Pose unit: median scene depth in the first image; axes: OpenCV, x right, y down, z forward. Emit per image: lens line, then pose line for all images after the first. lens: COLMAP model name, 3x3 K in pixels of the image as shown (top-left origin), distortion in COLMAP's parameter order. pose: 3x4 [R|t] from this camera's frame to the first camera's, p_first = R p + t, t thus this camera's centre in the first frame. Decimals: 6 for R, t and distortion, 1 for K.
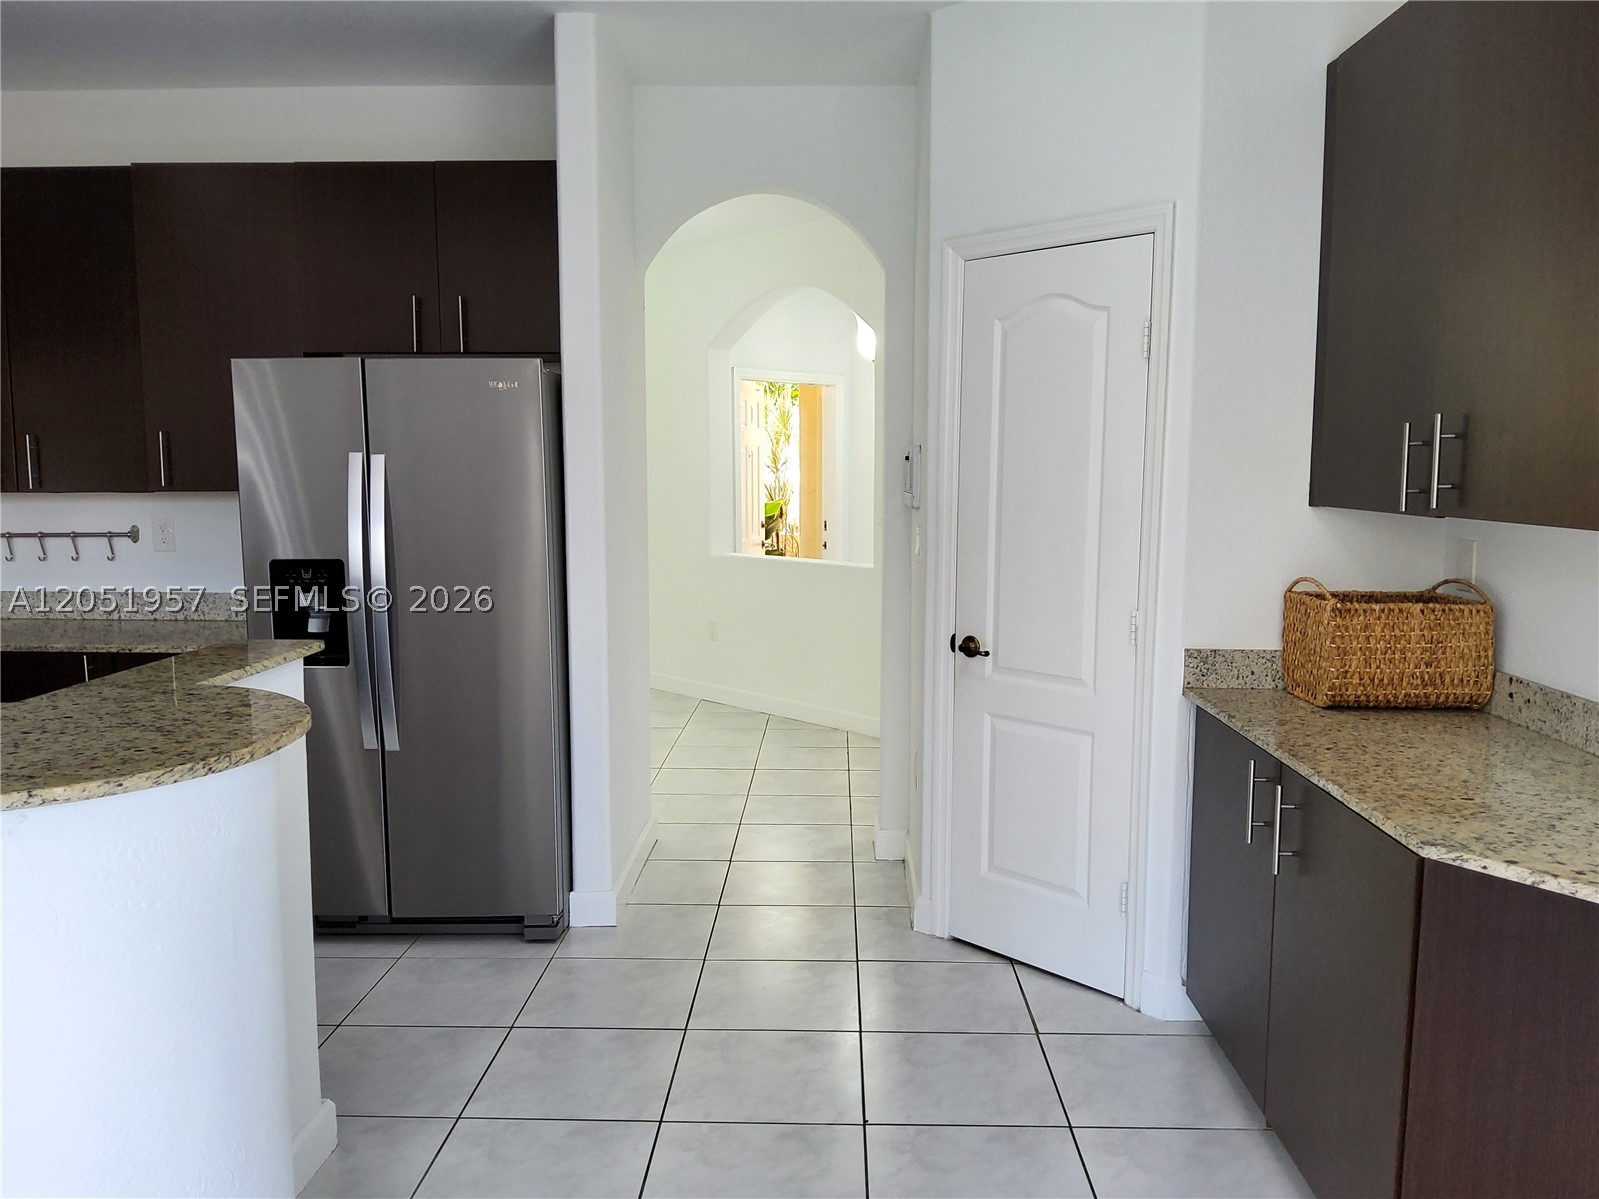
lens RADIAL K [[1220.8, 0, 794.4], [0, 1220.8, 601.9], [0, 0, 1]] dist [0.003408, -0.002568]
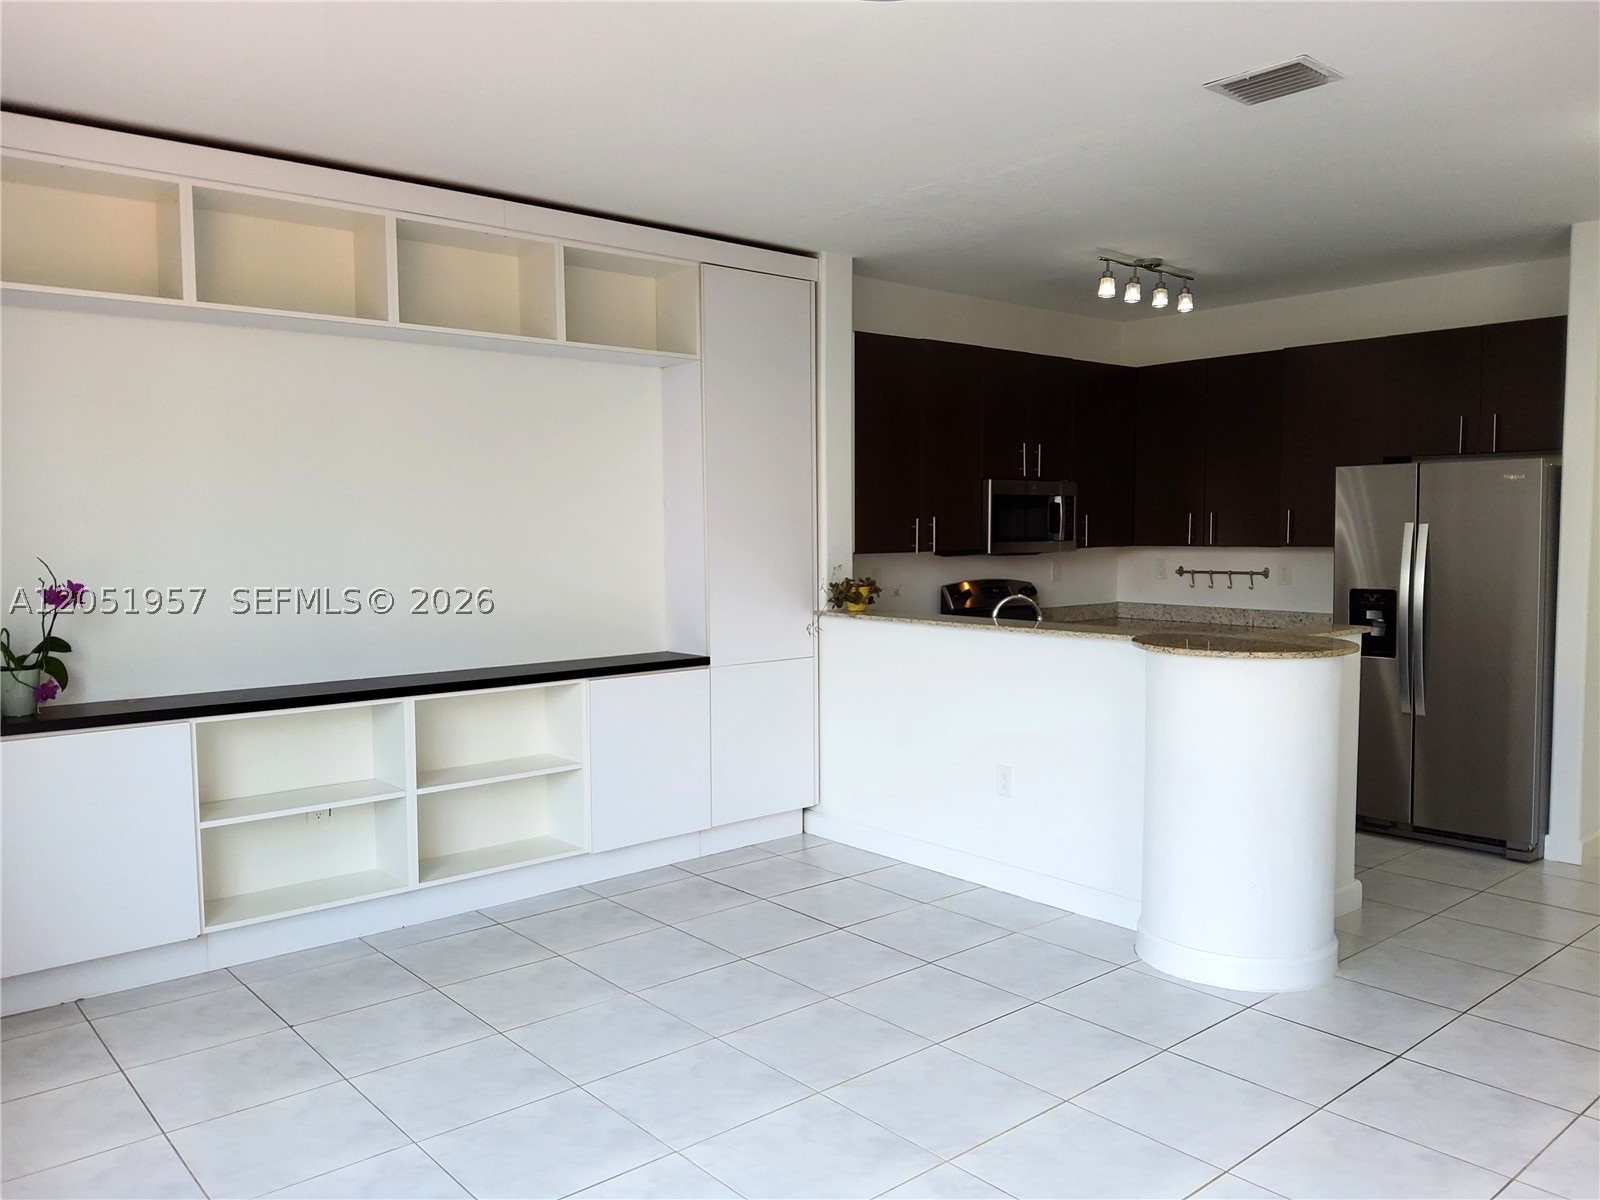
lens RADIAL K [[1221.6, 0, 794.9], [0, 1221.6, 602.4], [0, 0, 1]] dist [0.003408, -0.002568]
pose [[0.671531, 0.049880, -0.739295, 0.269390], [-0.090891, 0.995742, -0.015377, 0.074372], [0.735380, 0.077521, 0.673206, -0.618407]]
